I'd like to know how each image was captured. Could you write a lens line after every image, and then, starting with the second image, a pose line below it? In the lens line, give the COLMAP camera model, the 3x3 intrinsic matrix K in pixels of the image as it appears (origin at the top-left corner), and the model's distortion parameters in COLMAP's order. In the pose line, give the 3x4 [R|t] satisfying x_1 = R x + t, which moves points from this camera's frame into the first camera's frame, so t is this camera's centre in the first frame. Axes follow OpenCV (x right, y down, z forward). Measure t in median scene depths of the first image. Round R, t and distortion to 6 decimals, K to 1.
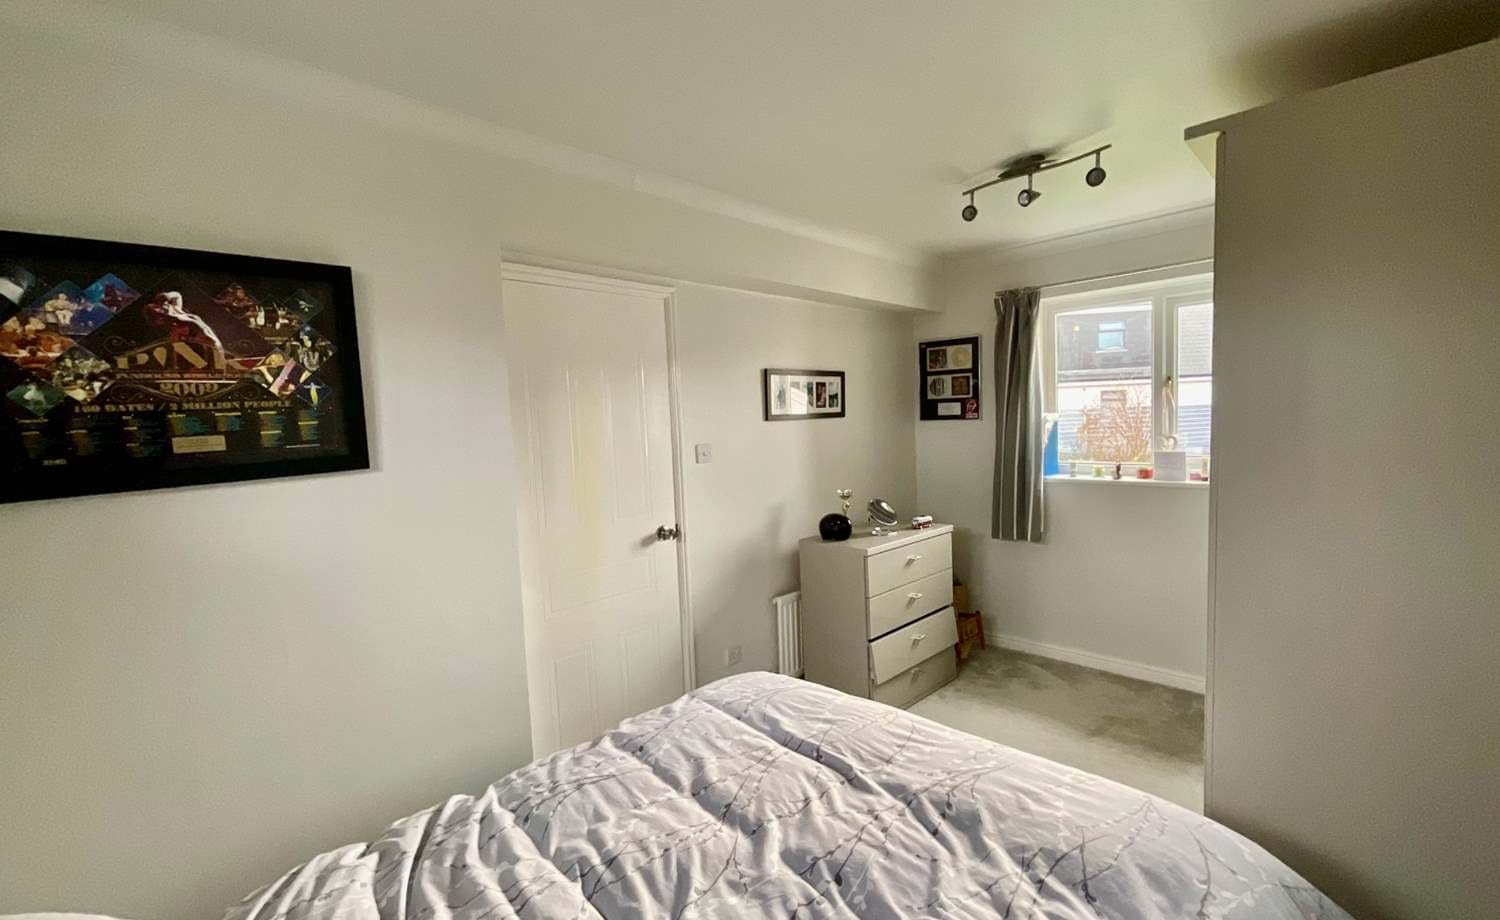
lens RADIAL K [[609.8, 0, 744.7], [0, 609.8, 461.1], [0, 0, 1]] dist [-0.001073, -0.000192]
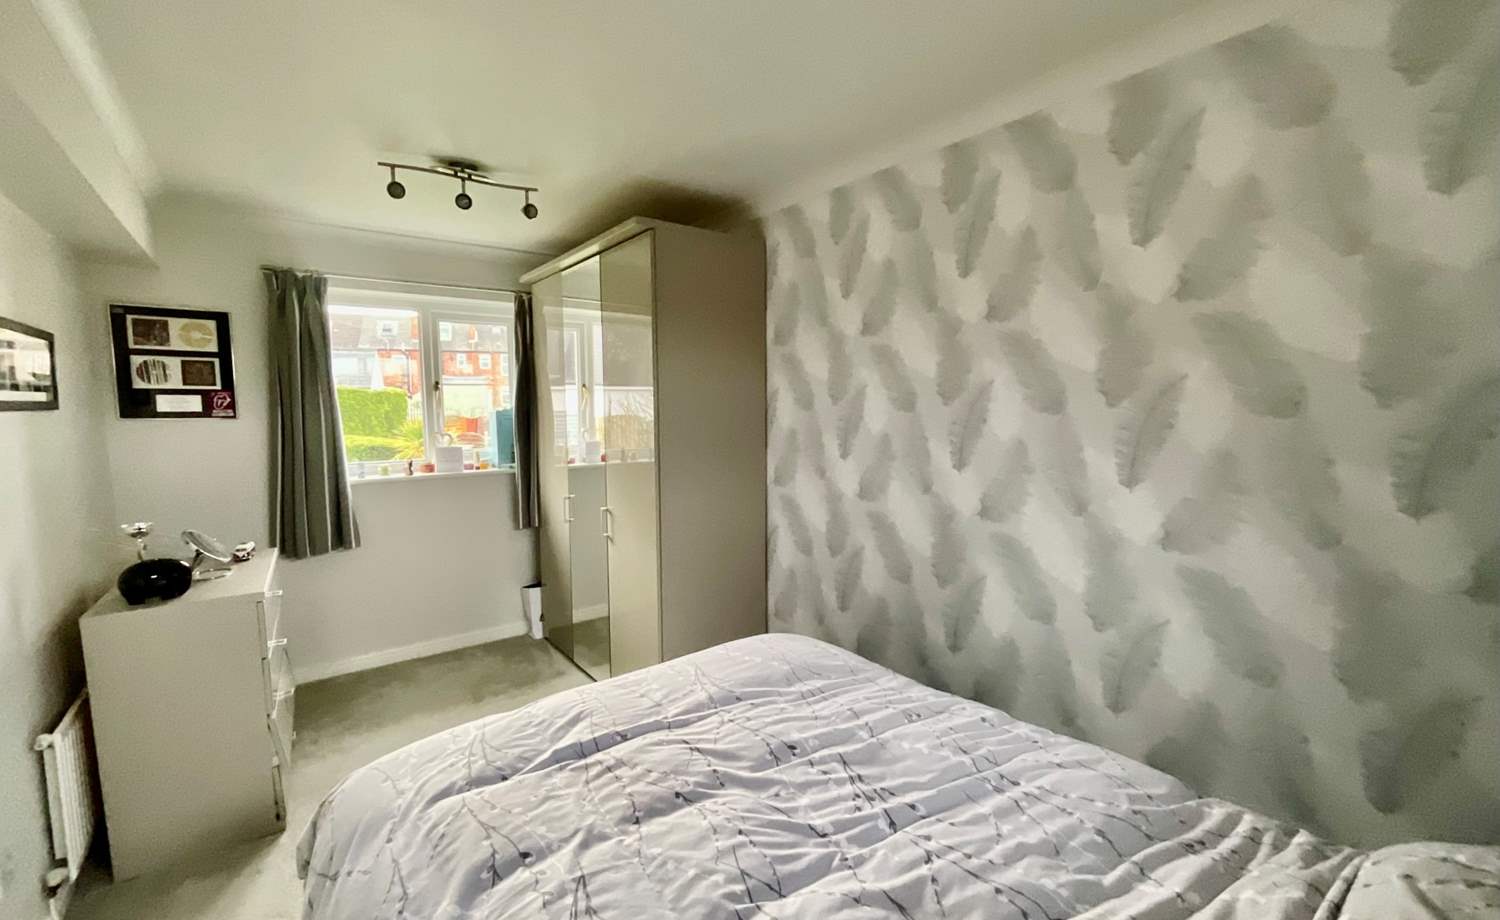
lens RADIAL K [[609.8, 0, 742.0], [0, 609.8, 462.8], [0, 0, 1]] dist [-0.001073, -0.000192]
pose [[0.161930, -0.058960, 0.985039, -0.295970], [0.070481, 0.996355, 0.048051, -0.001567], [-0.984282, 0.061646, 0.165495, 0.221023]]
